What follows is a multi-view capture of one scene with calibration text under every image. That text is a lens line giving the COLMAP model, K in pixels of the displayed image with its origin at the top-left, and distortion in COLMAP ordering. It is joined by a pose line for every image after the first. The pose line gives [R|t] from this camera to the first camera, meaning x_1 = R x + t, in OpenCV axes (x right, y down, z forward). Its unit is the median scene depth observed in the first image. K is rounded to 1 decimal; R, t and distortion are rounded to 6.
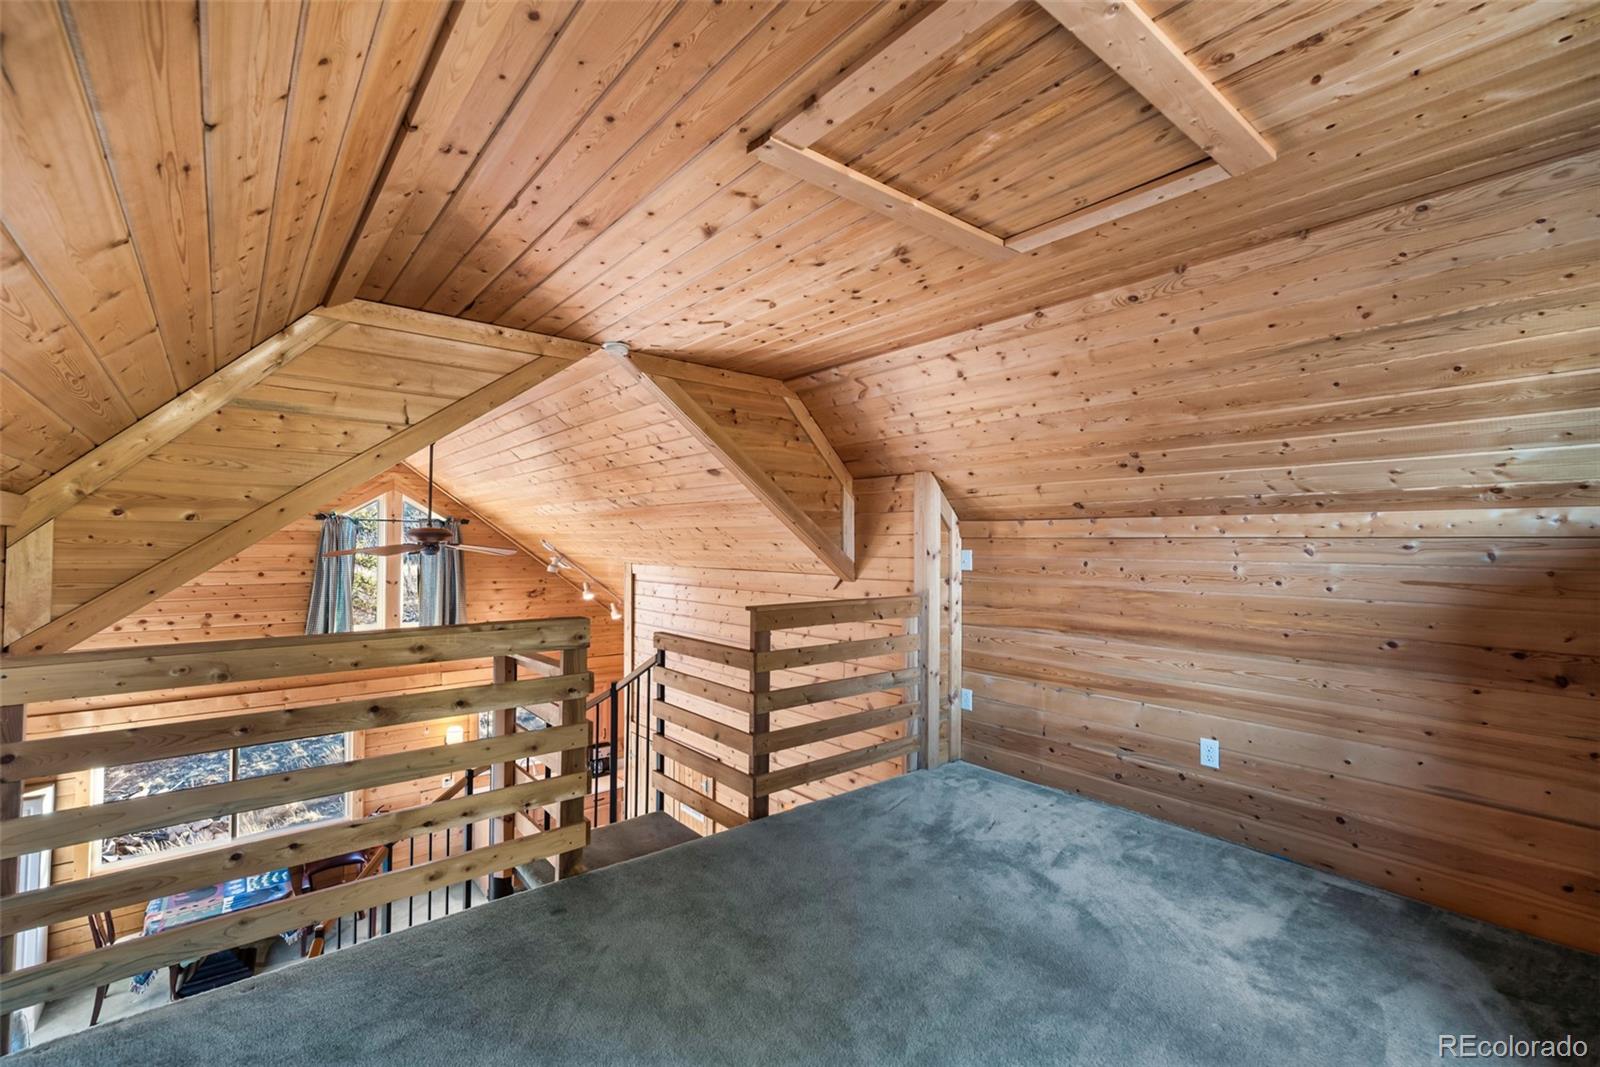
lens RADIAL K [[690.9, 0, 792.1], [0, 690.9, 536.8], [0, 0, 1]] dist [0.020901, -0.001888]
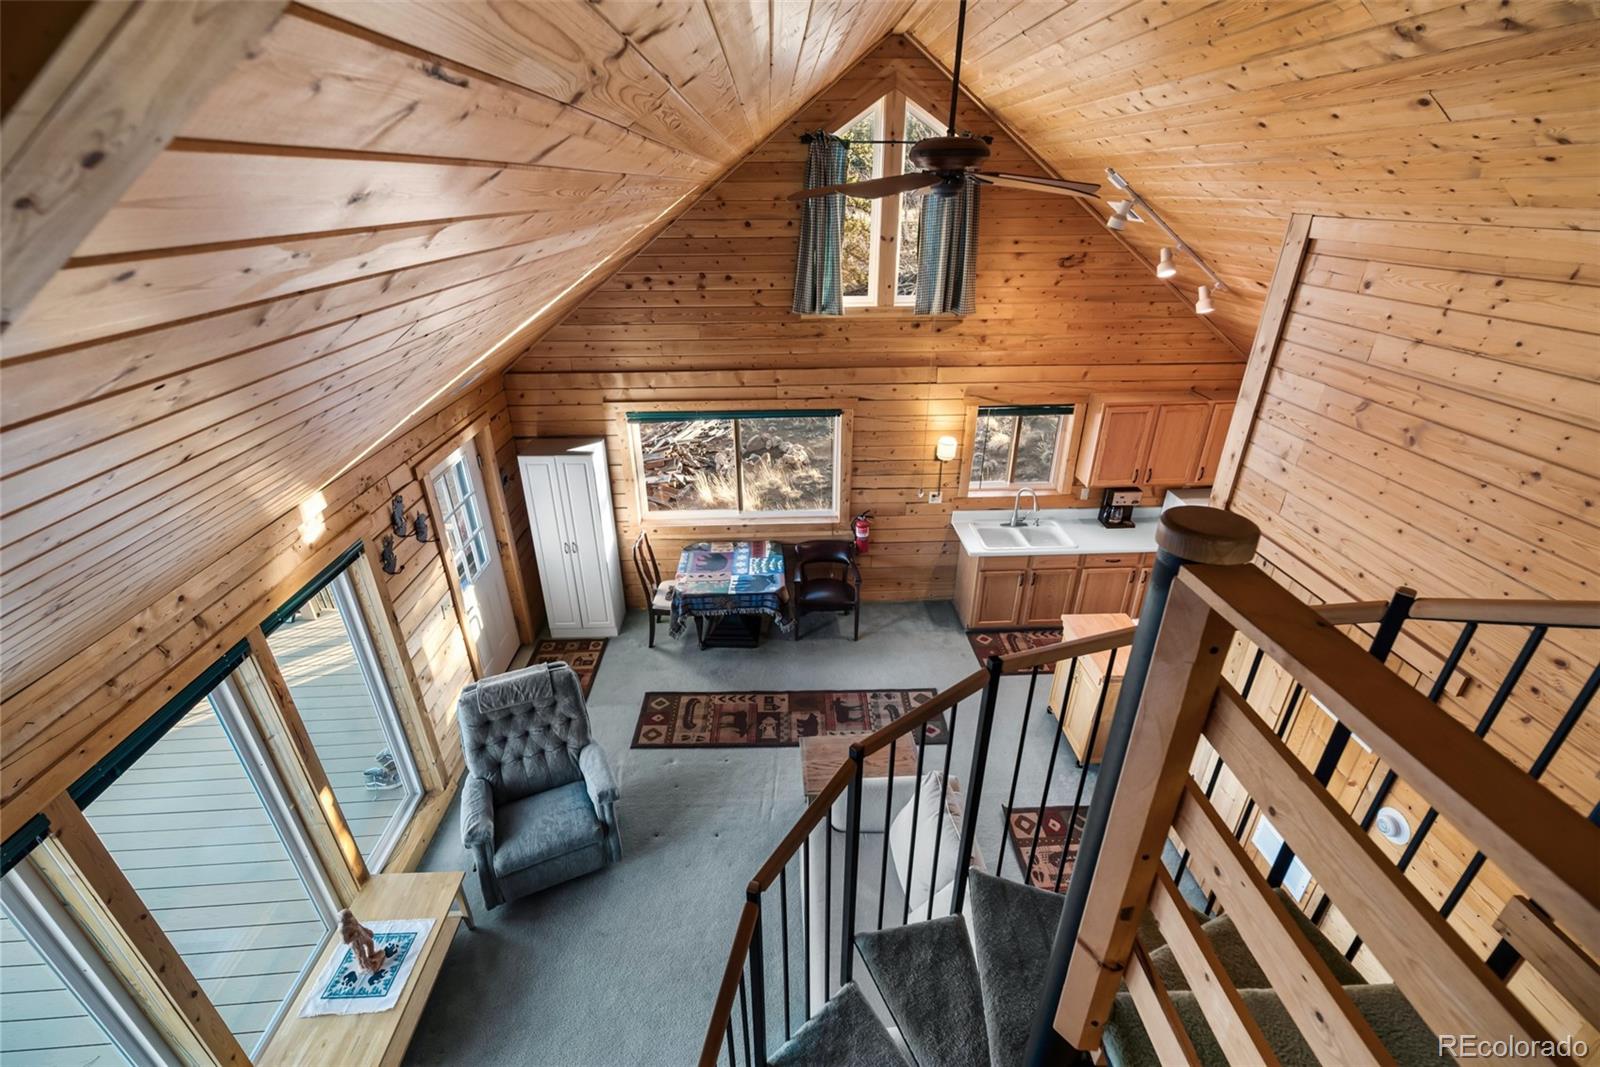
lens RADIAL K [[690.9, 0, 798.8], [0, 690.9, 536.3], [0, 0, 1]] dist [0.020901, -0.001888]
pose [[0.801081, 0.264634, -0.536878, -0.183156], [0.012632, 0.889281, 0.457186, 0.008826], [0.598423, -0.373025, 0.709044, 0.324687]]
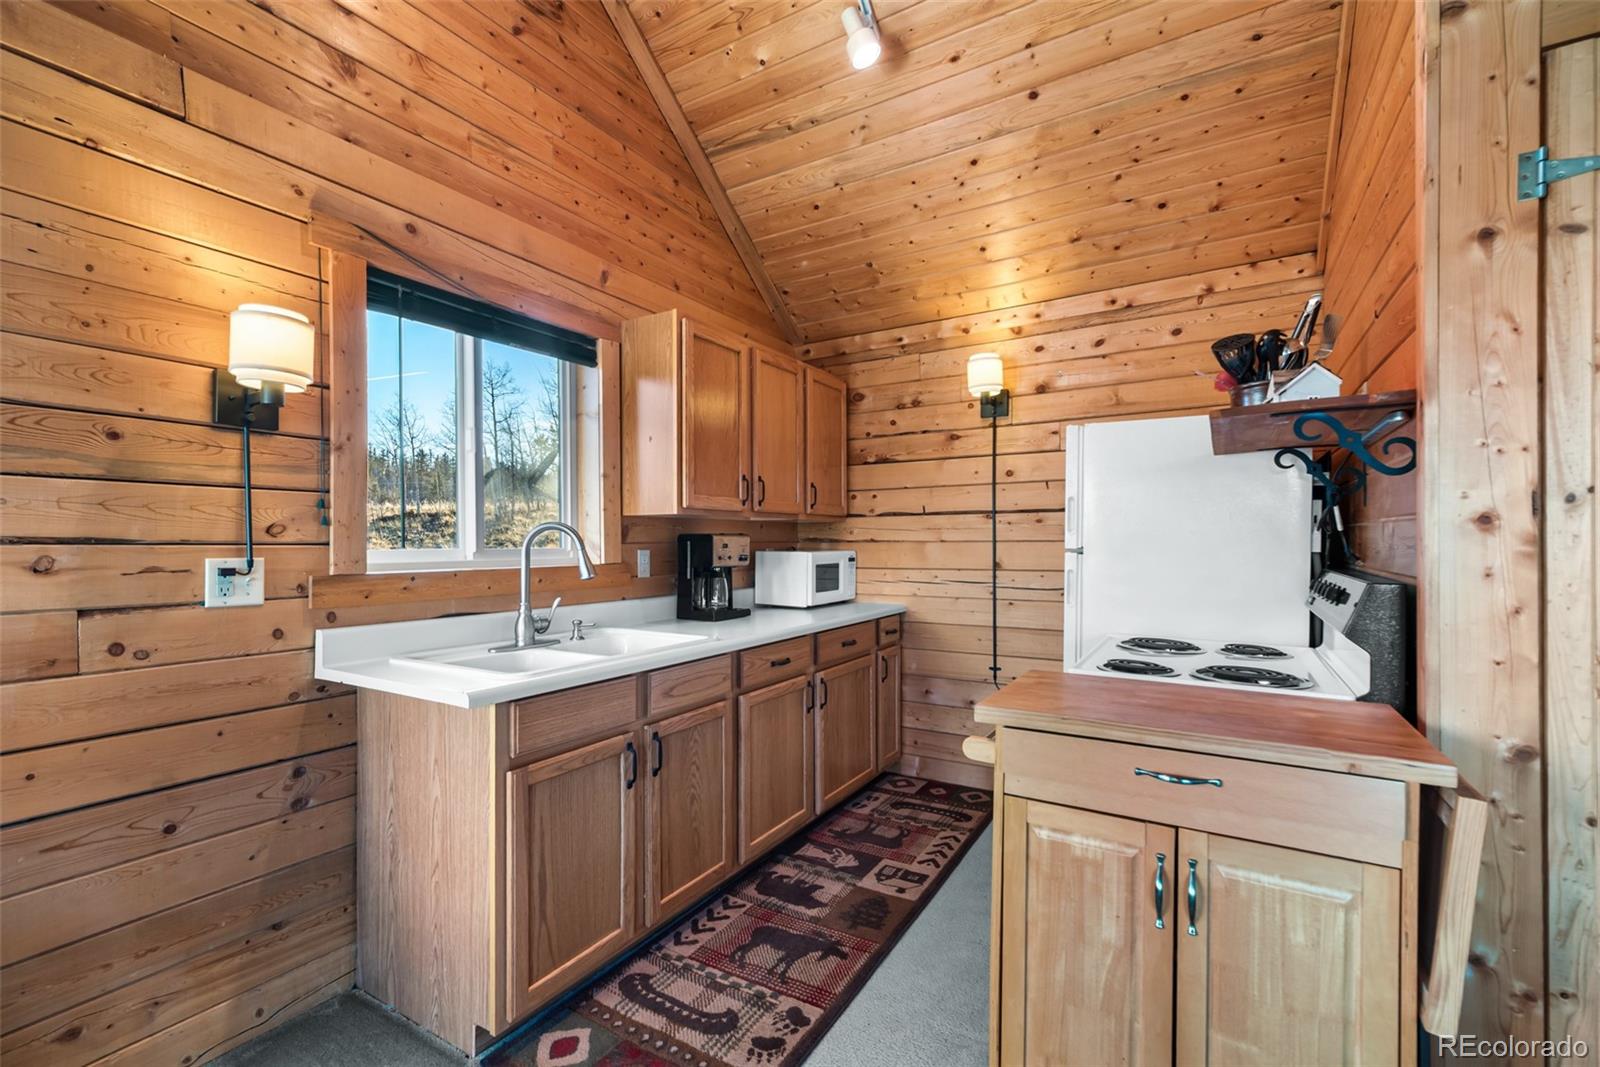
lens RADIAL K [[690.9, 0, 790.1], [0, 690.9, 543.1], [0, 0, 1]] dist [0.020901, -0.001888]
pose [[0.942564, -0.008783, 0.333910, -0.442392], [0.007191, 0.999956, 0.006002, 0.369796], [-0.333948, -0.003256, 0.942586, 0.808822]]
